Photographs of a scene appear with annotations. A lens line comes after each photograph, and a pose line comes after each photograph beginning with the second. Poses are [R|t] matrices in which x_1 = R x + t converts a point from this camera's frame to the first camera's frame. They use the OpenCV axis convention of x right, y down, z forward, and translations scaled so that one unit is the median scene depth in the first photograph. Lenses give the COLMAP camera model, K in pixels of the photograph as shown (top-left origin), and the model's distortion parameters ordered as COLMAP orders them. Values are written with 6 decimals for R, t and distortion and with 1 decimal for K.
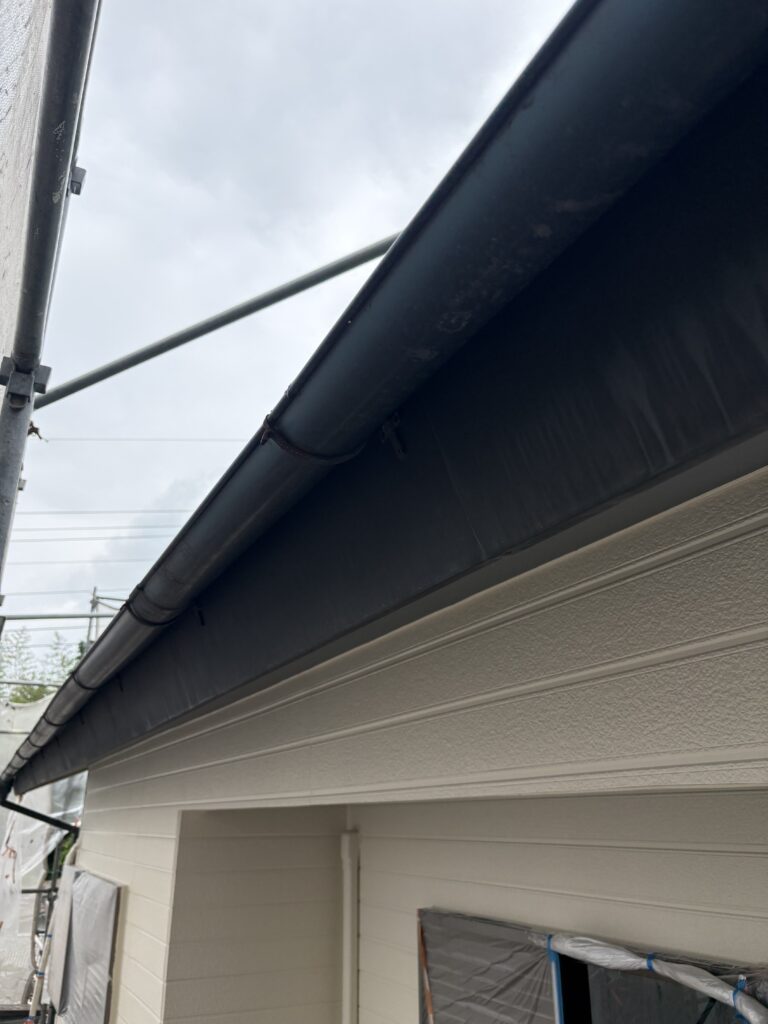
lens RADIAL K [[793.1, 0, 384.0], [0, 793.1, 512.0], [0, 0, 1]] dist [0.030973, -0.001543]
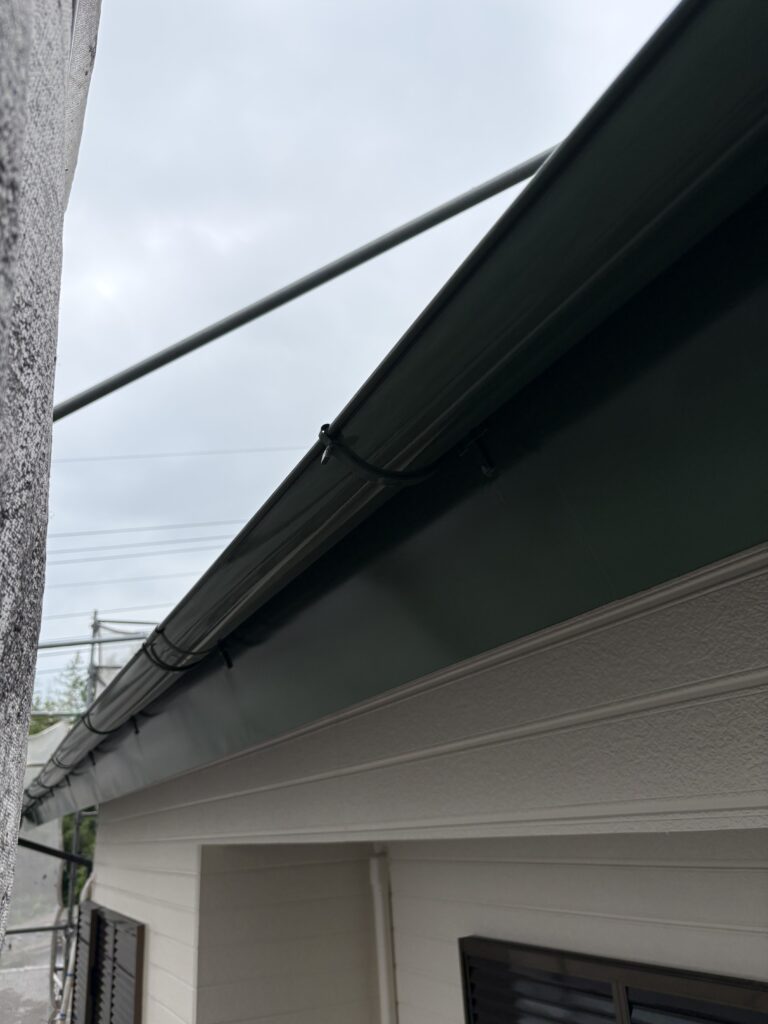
lens RADIAL K [[773.3, 0, 384.0], [0, 773.3, 512.0], [0, 0, 1]] dist [0.053818, -0.033554]
pose [[0.998320, -0.056059, 0.014647, -0.057225], [0.056128, 0.998414, -0.004370, -0.016237], [-0.014378, 0.005185, 0.999883, 0.126059]]
